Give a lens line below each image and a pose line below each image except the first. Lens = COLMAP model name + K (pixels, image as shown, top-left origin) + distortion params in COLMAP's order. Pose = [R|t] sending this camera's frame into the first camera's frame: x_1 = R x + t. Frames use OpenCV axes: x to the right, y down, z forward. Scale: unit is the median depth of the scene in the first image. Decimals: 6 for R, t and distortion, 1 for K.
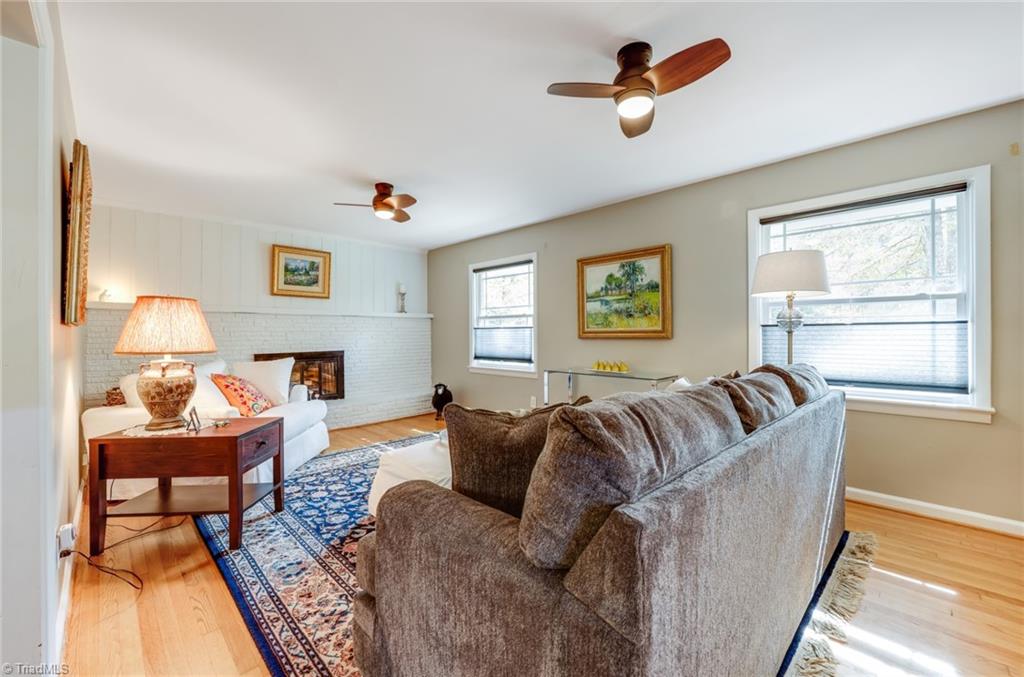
lens RADIAL K [[414.4, 0, 509.8], [0, 414.4, 335.0], [0, 0, 1]] dist [-0.001065, -0.000038]
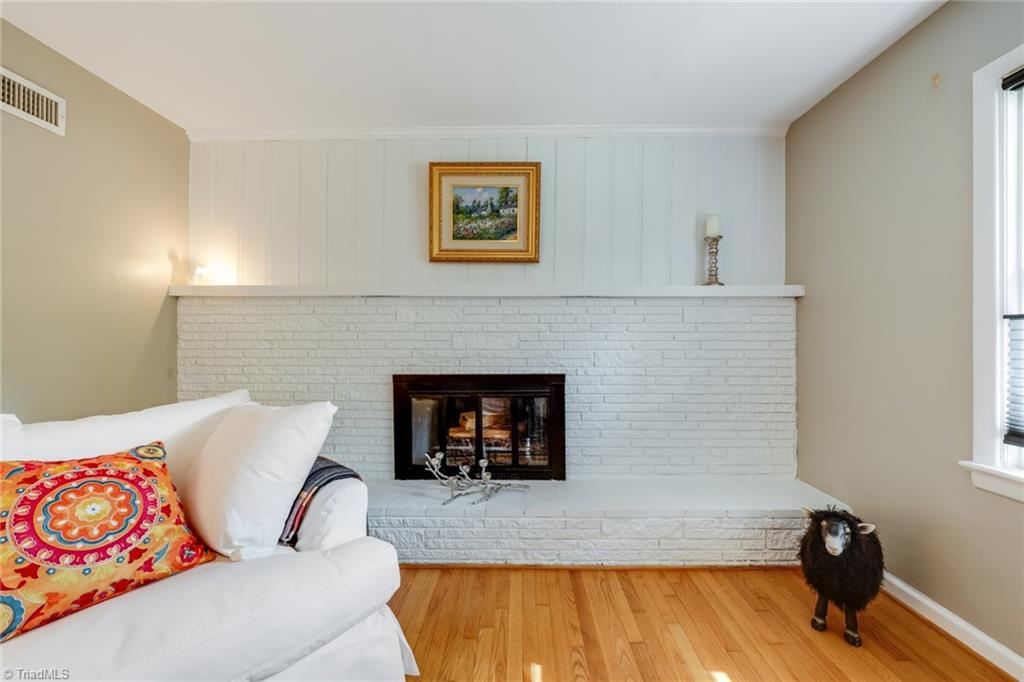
lens RADIAL K [[409.0, 0, 507.7], [0, 409.0, 336.3], [0, 0, 1]] dist [-0.002446, -0.000359]
pose [[0.699023, 0.005106, -0.715081, -0.127563], [-0.007423, 0.999972, -0.000117, -0.002983], [0.715061, 0.005390, 0.699041, 0.656076]]
